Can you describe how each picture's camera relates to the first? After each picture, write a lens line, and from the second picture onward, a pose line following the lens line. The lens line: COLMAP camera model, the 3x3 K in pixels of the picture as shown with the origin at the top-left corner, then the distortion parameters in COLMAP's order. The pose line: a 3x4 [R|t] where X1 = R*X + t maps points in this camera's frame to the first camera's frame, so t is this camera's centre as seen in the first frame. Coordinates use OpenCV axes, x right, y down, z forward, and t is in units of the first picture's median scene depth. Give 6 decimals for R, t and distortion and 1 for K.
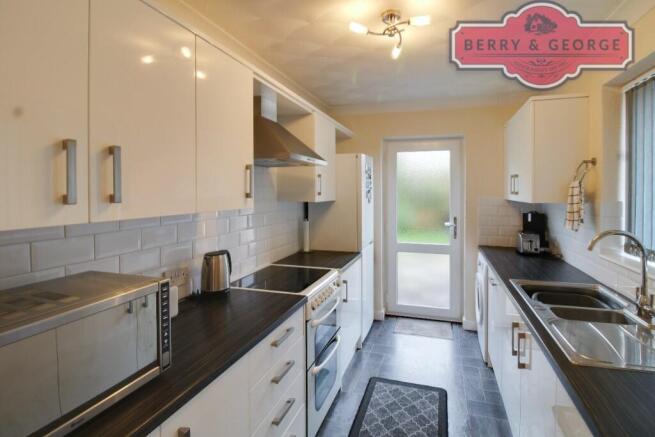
lens RADIAL K [[300.7, 0, 350.6], [0, 300.7, 197.8], [0, 0, 1]] dist [-0.000048, -0.013512]
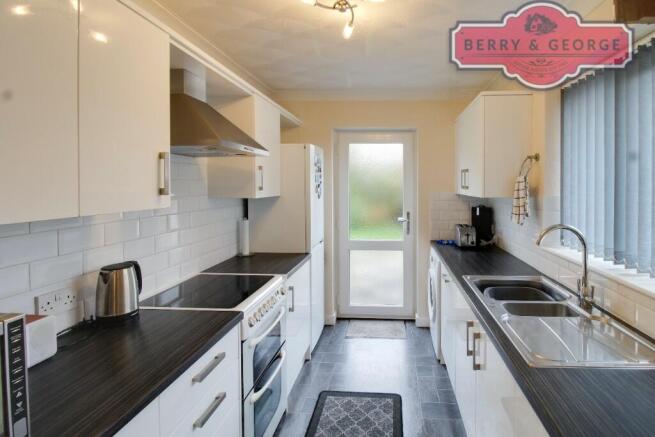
lens RADIAL K [[300.7, 0, 350.6], [0, 300.7, 197.8], [0, 0, 1]] dist [-0.000048, -0.013512]
pose [[0.987726, -0.004592, 0.156130, 0.016972], [0.001196, 0.999761, 0.021840, -0.005762], [-0.156193, -0.021385, 0.987495, 0.100668]]
